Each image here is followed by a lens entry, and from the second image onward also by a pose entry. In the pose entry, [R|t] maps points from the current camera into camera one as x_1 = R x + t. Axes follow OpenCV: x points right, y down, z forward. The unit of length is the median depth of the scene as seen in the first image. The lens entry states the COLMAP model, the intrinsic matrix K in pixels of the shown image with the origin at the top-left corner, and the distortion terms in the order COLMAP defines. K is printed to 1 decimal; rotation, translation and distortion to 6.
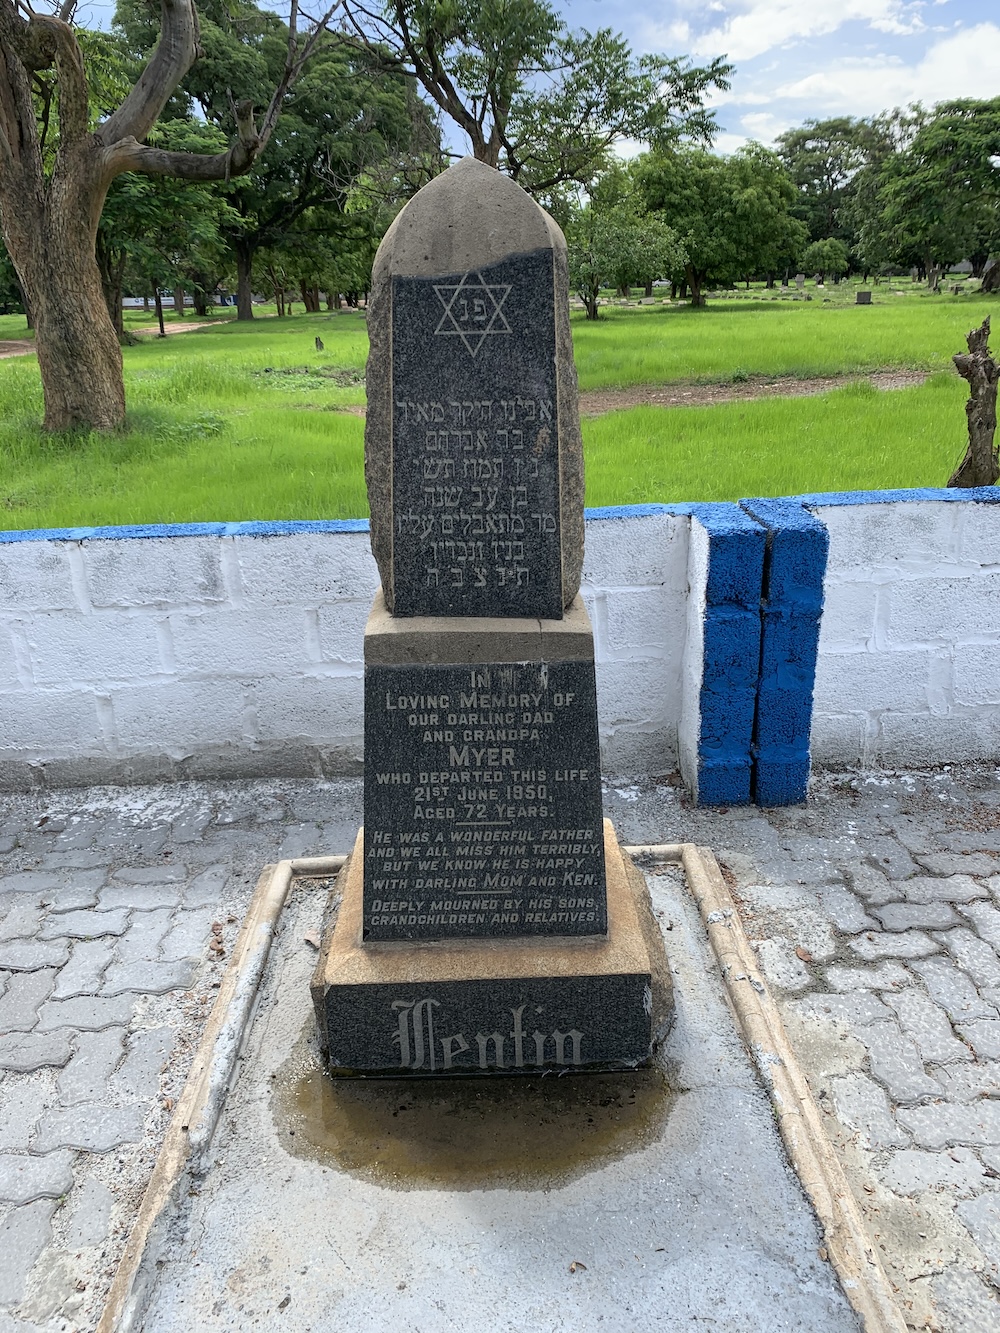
lens RADIAL K [[1025.0, 0, 487.1], [0, 1025.0, 657.1], [0, 0, 1]] dist [0.007761, -0.006343]
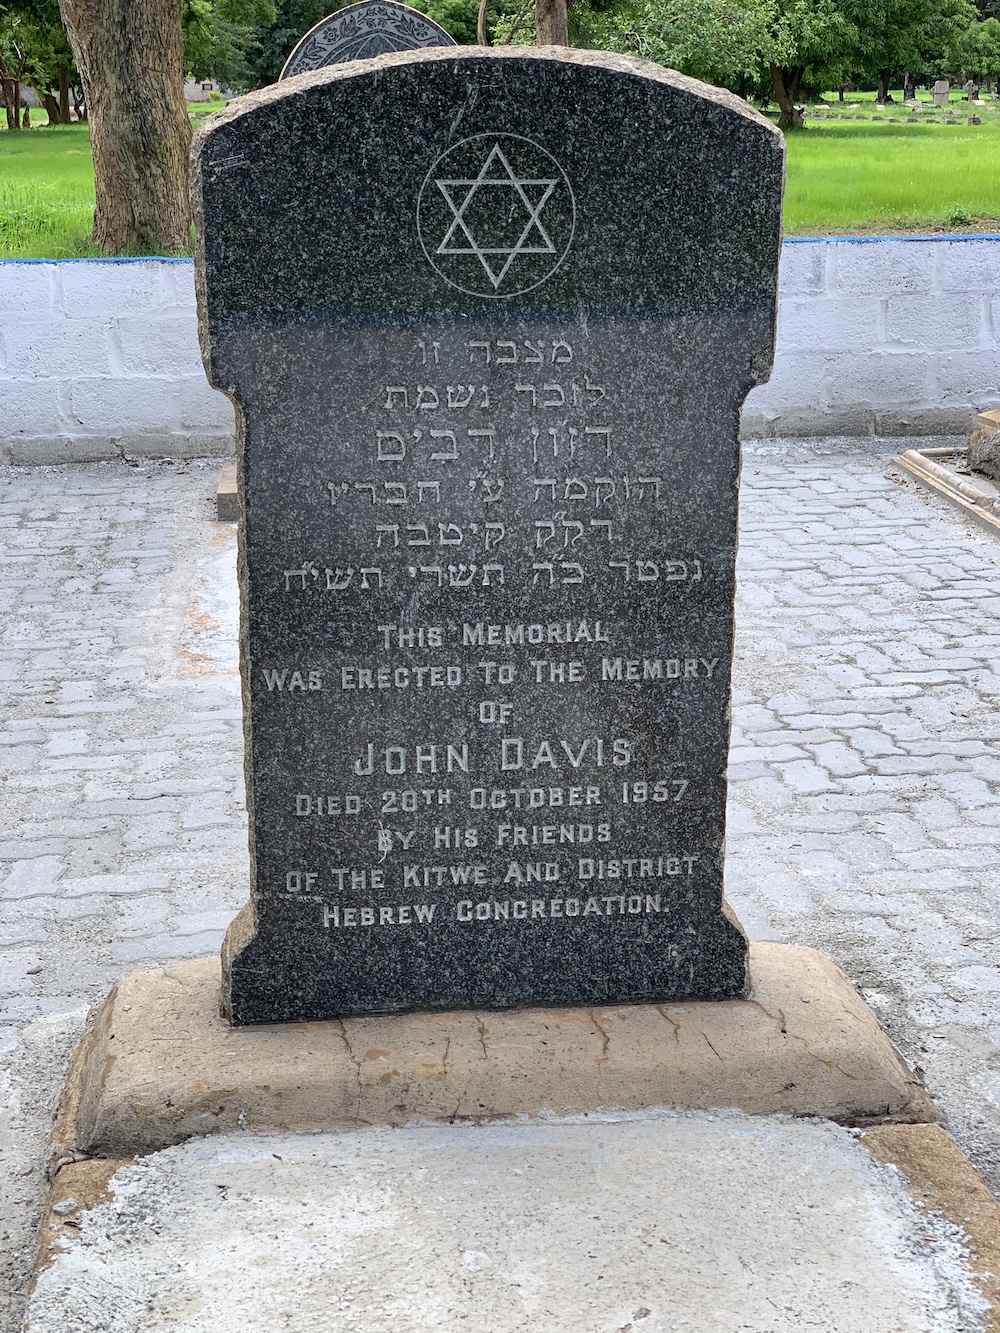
lens RADIAL K [[2048.7, 0, 500.0], [0, 2048.7, 666.5], [0, 0, 1]] dist [0.216960, -0.980376]
pose [[0.995674, 0.000675, 0.092912, -0.169735], [0.006339, 0.997150, -0.075177, 0.116632], [-0.092698, 0.075441, 0.992832, -0.298424]]
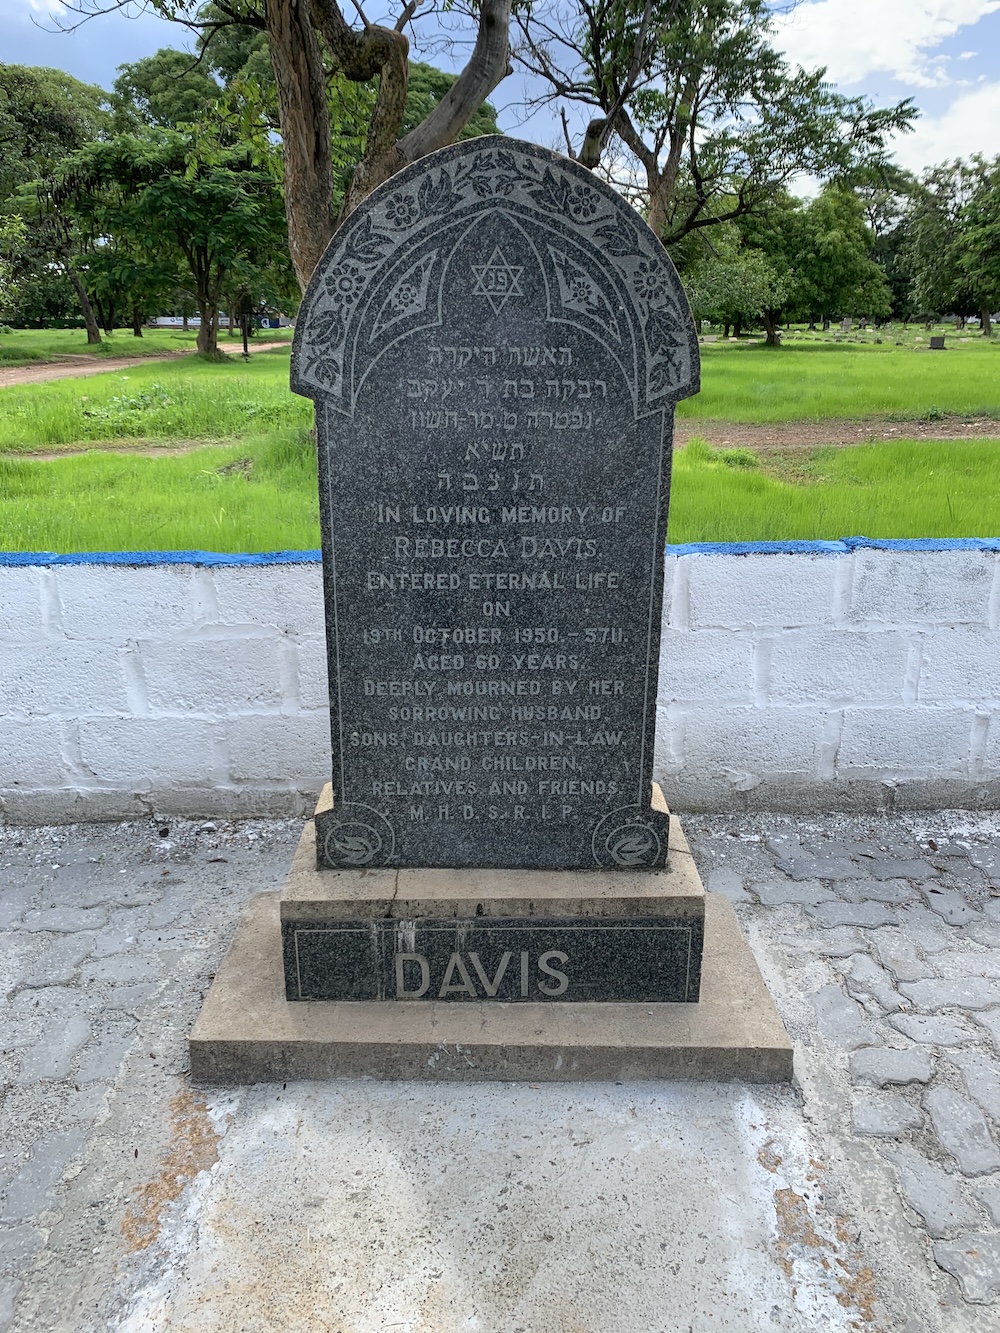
lens RADIAL K [[1027.0, 0, 501.2], [0, 1027.0, 663.2], [0, 0, 1]] dist [0.010480, -0.002788]
pose [[0.999376, 0.034391, 0.008098, -0.154158], [-0.034190, 0.999131, -0.023829, 0.005150], [-0.008910, 0.023538, 0.999683, 0.008862]]
